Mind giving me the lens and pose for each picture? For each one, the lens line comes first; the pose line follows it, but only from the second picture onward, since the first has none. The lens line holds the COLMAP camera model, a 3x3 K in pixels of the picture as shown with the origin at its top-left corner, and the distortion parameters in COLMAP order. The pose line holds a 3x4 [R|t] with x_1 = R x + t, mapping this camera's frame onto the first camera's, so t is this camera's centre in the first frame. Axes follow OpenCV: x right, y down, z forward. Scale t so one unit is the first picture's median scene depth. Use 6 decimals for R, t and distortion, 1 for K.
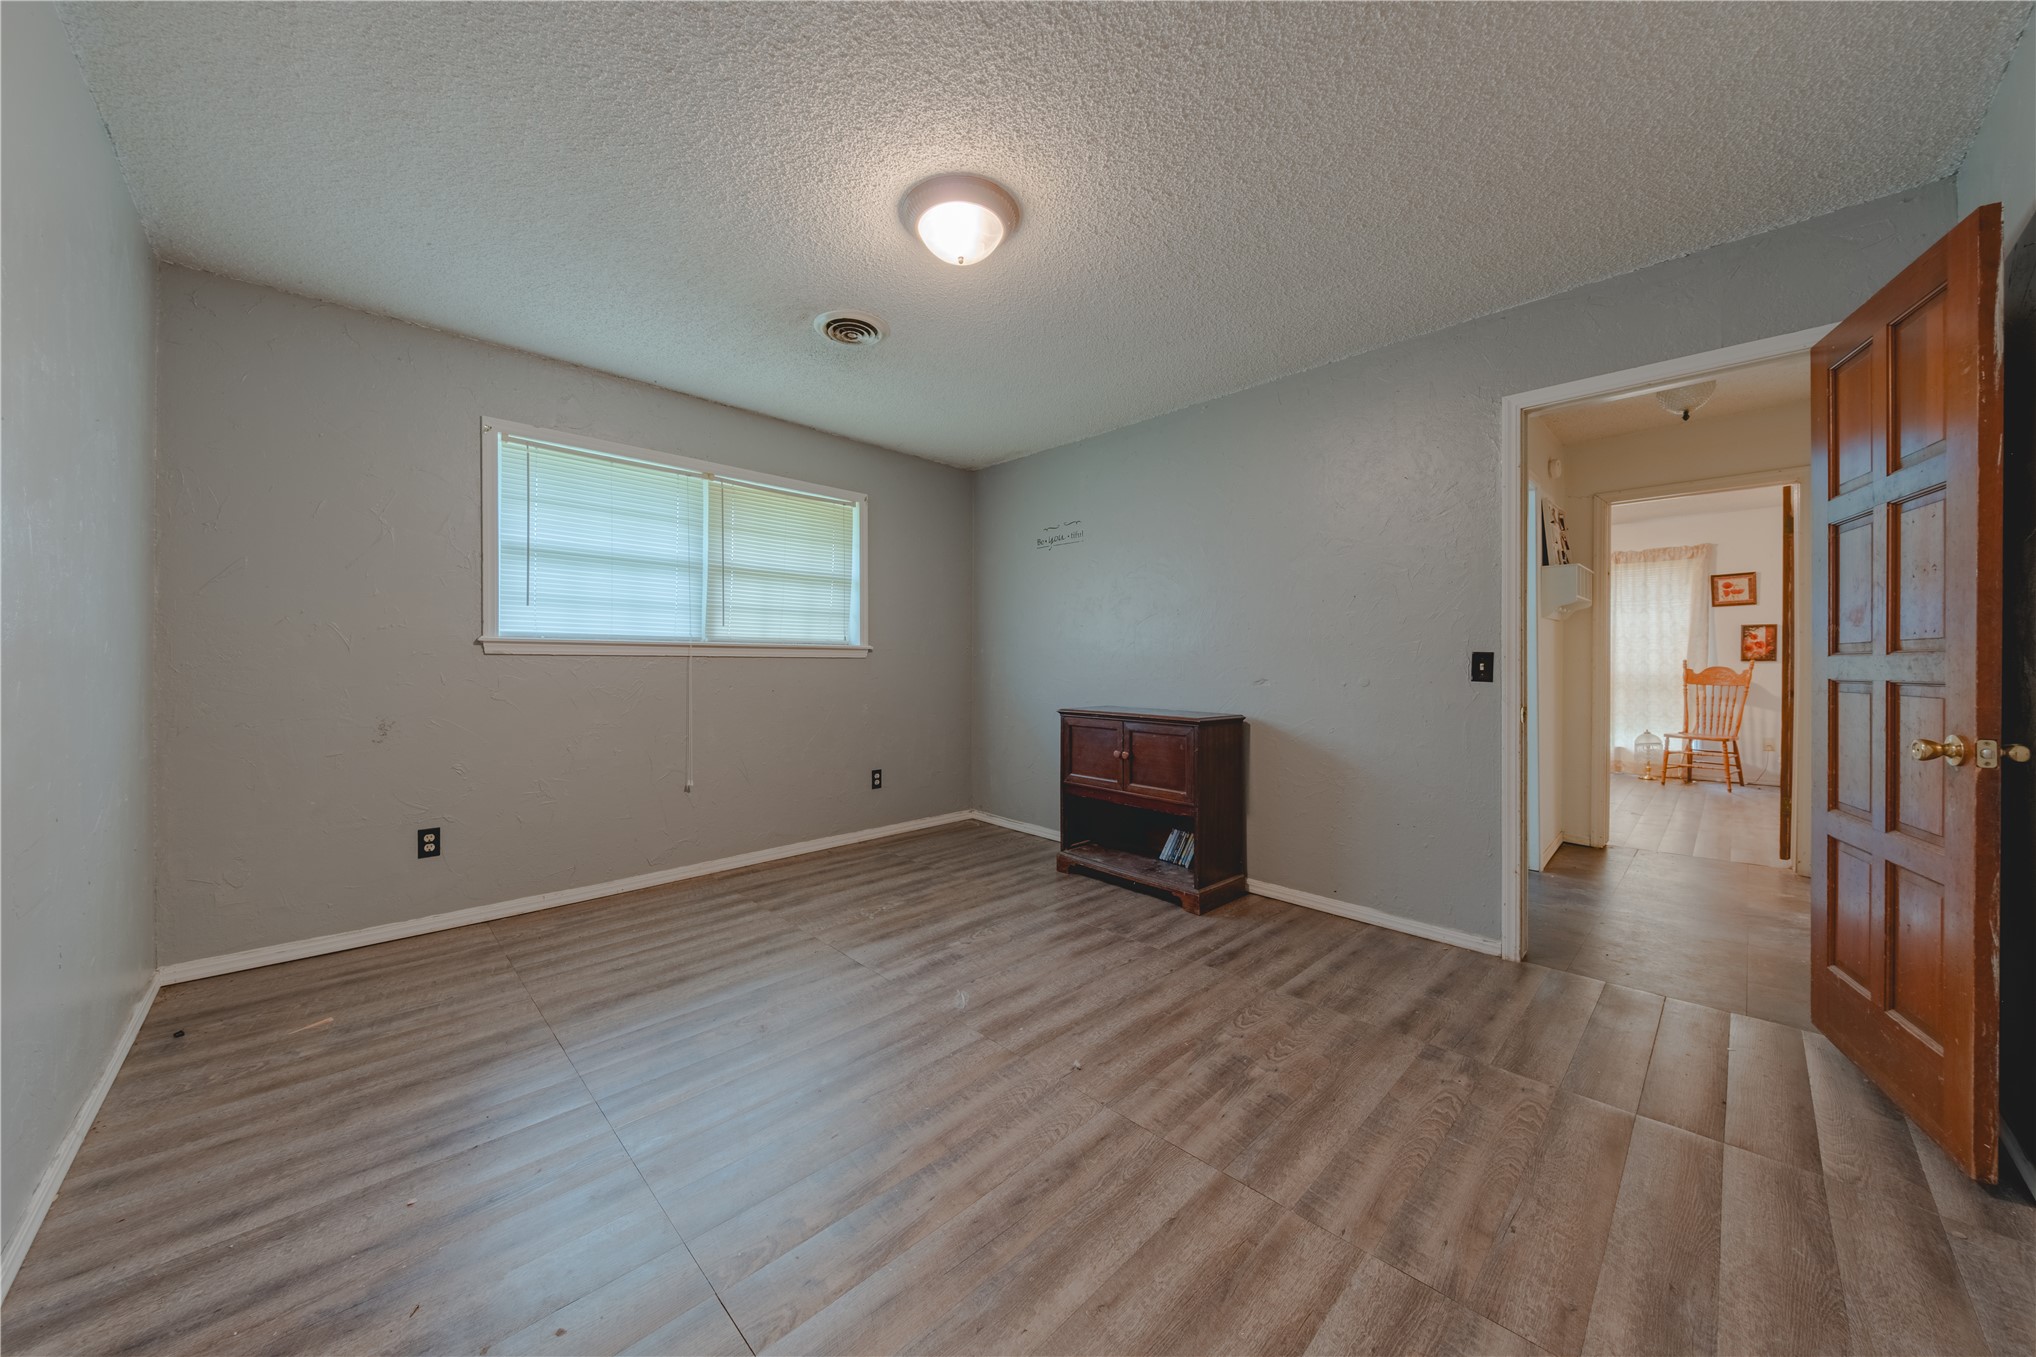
lens RADIAL K [[696.9, 0, 1024.3], [0, 696.9, 666.4], [0, 0, 1]] dist [0.049810, -0.025243]
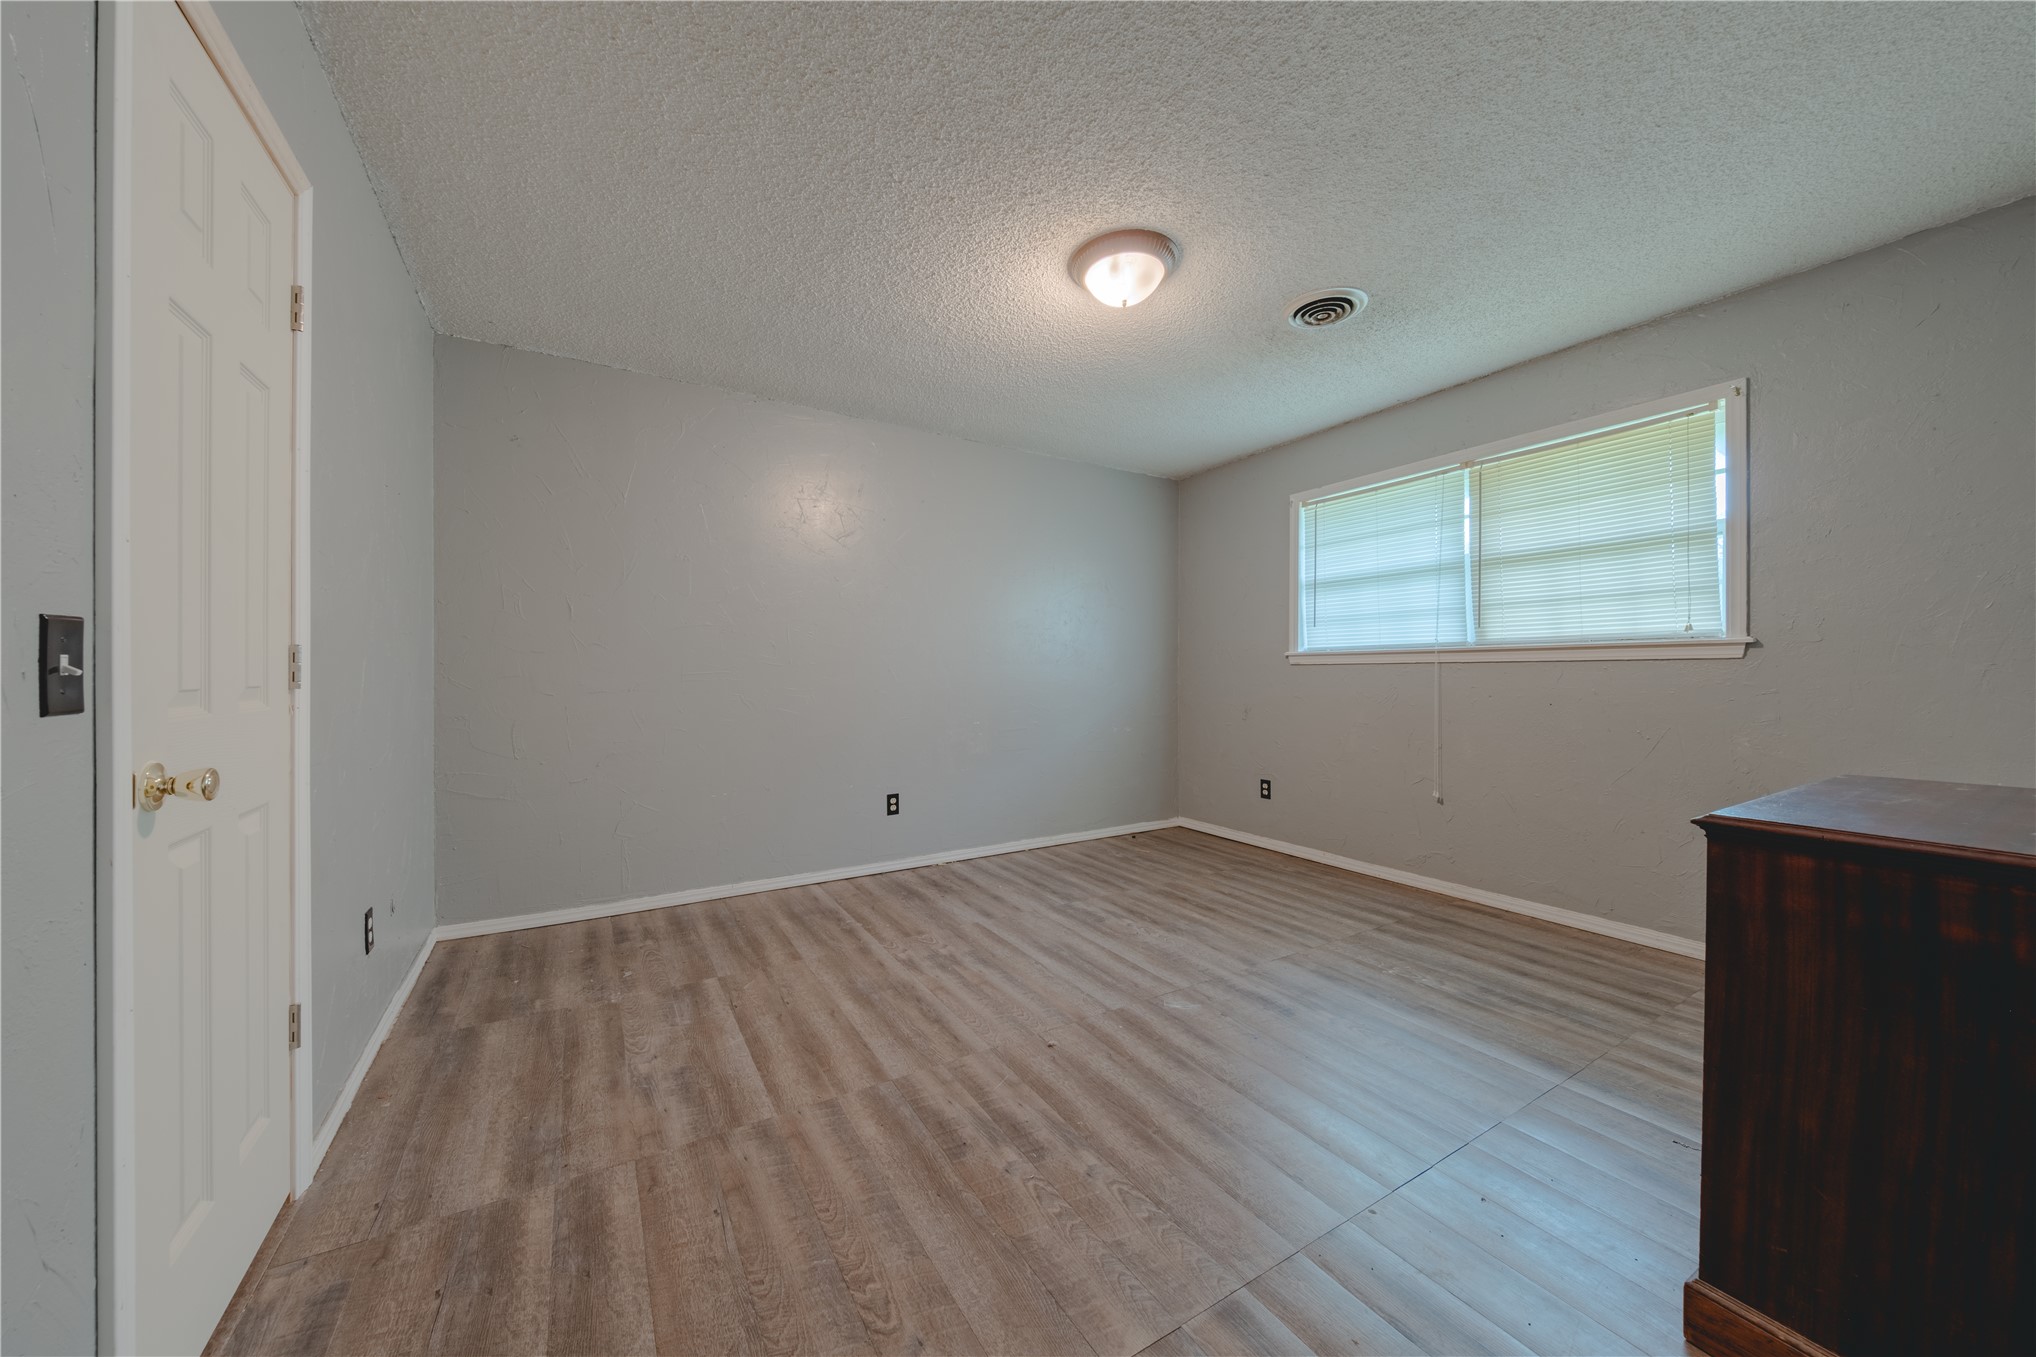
lens RADIAL K [[769.4, 0, 1018.0], [0, 769.4, 678.5], [0, 0, 1]] dist [0.085120, -0.037299]
pose [[-0.269703, 0.003263, -0.962938, 0.845371], [-0.000573, 0.999994, 0.003549, 0.004724], [0.962943, 0.001509, -0.269699, 0.872527]]
